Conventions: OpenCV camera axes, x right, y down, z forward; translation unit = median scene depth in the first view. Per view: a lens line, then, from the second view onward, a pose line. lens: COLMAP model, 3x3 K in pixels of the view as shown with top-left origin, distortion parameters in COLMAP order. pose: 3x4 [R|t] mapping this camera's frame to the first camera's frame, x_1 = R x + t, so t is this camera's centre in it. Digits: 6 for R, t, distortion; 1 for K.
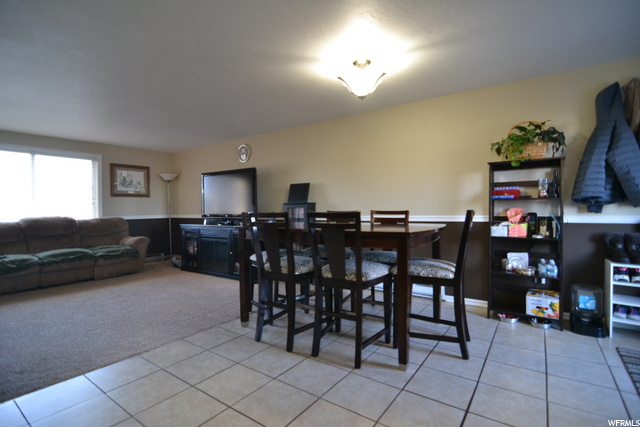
lens RADIAL K [[310.9, 0, 320.8], [0, 310.9, 215.0], [0, 0, 1]] dist [-0.006745, -0.002492]
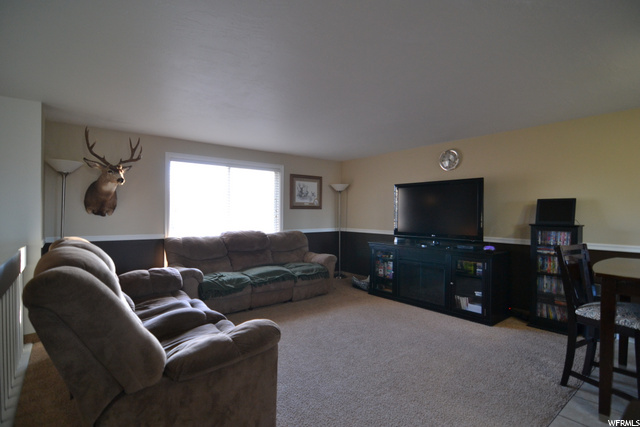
lens RADIAL K [[310.9, 0, 318.7], [0, 310.9, 212.3], [0, 0, 1]] dist [-0.006745, -0.002492]
pose [[0.966765, 0.016248, -0.255151, -0.378667], [-0.020932, 0.999658, -0.015656, -0.038673], [0.254810, 0.020476, 0.966774, 0.107133]]
